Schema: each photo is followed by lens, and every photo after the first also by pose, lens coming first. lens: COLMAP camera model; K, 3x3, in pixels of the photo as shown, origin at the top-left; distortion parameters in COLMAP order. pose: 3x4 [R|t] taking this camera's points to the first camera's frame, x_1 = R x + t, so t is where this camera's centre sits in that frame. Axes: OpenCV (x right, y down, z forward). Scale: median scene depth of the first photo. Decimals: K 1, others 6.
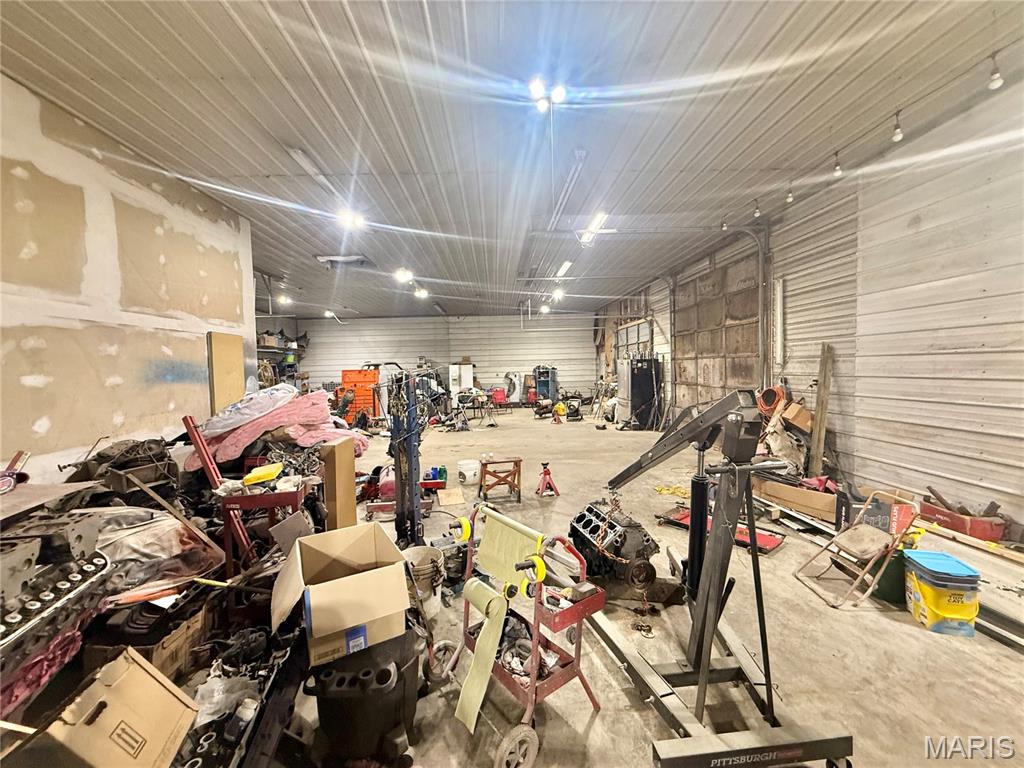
lens RADIAL K [[407.1, 0, 512.0], [0, 407.1, 384.0], [0, 0, 1]] dist [0.000799, 0.000023]
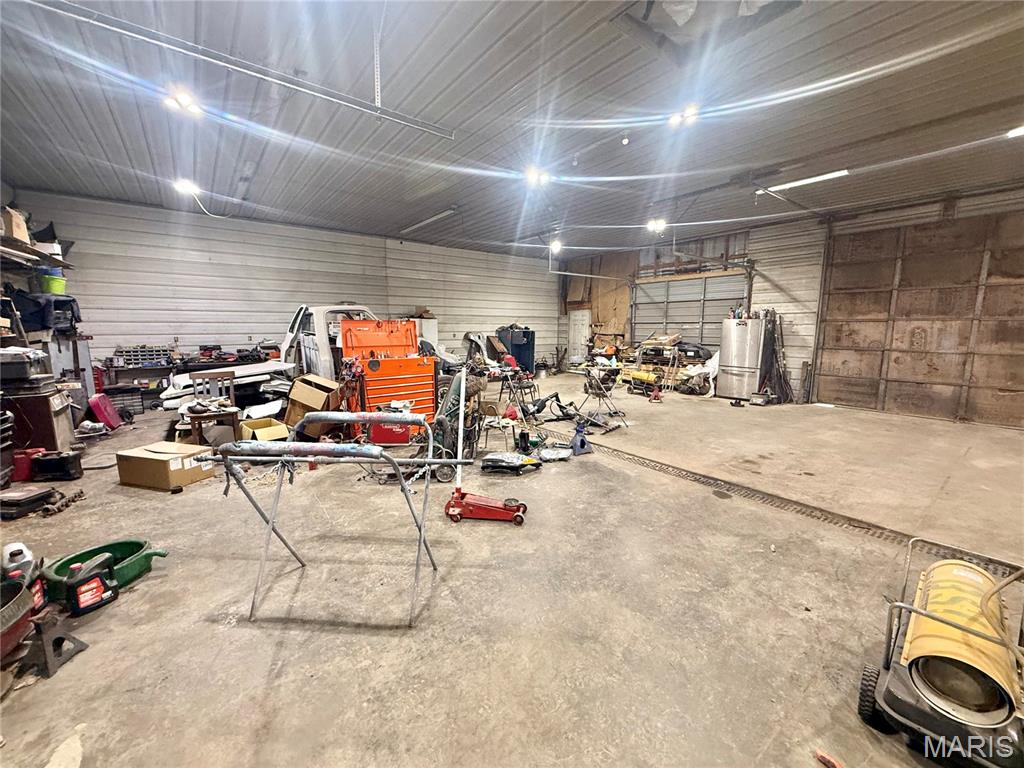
lens RADIAL K [[407.1, 0, 512.0], [0, 407.1, 384.0], [0, 0, 1]] dist [0.000799, 0.000023]
pose [[0.812490, -0.055289, 0.580348, -0.859911], [0.001629, 0.995704, 0.092579, -0.008750], [-0.582973, -0.074275, 0.809089, 0.869934]]
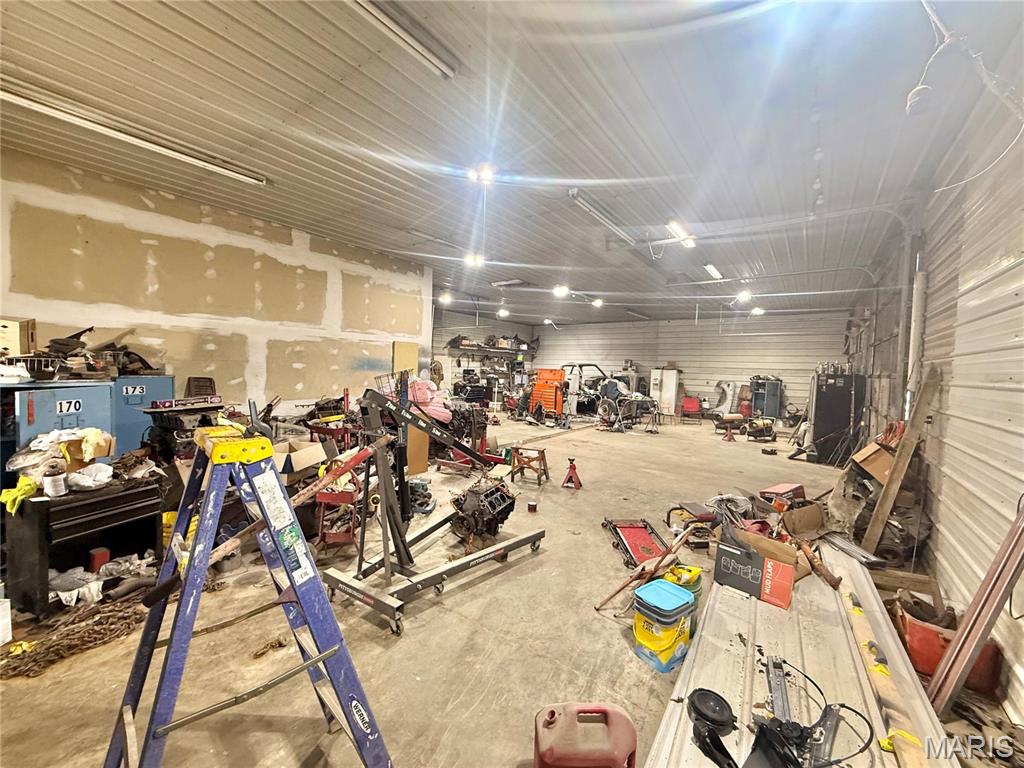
lens RADIAL K [[407.1, 0, 512.0], [0, 407.1, 384.0], [0, 0, 1]] dist [0.000799, 0.000023]
pose [[0.782857, 0.074158, -0.617766, 0.440740], [-0.075213, 0.996870, 0.024354, -0.020208], [0.617639, 0.027399, 0.785984, -0.001743]]
